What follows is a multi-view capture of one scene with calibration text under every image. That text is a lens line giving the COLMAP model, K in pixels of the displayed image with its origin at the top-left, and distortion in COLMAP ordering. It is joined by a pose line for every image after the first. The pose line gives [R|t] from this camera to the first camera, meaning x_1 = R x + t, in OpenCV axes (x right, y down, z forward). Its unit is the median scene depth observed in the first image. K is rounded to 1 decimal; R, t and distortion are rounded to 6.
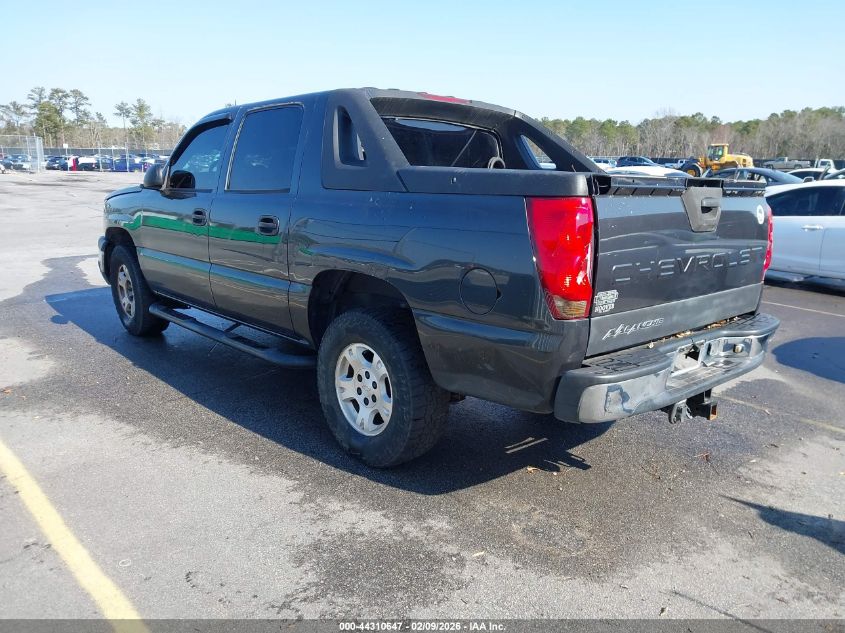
lens RADIAL K [[655.2, 0, 419.8], [0, 655.2, 319.4], [0, 0, 1]] dist [0.035716, -0.008180]
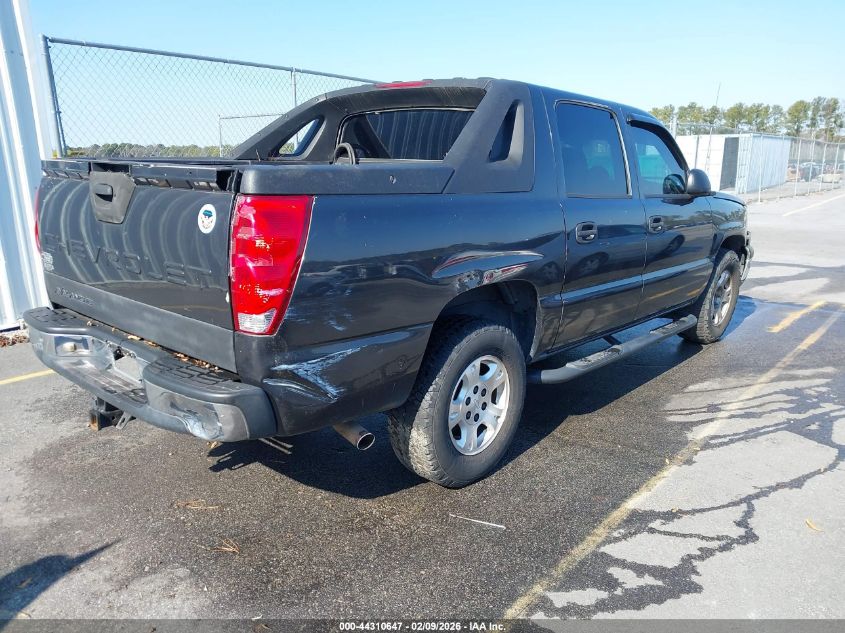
lens RADIAL K [[655.2, 0, 419.8], [0, 655.2, 319.4], [0, 0, 1]] dist [0.035716, -0.008180]
pose [[0.104996, 0.209463, -0.972163, 1.147091], [-0.225236, 0.957172, 0.181907, -0.220414], [0.968630, 0.199867, 0.147678, 1.085167]]
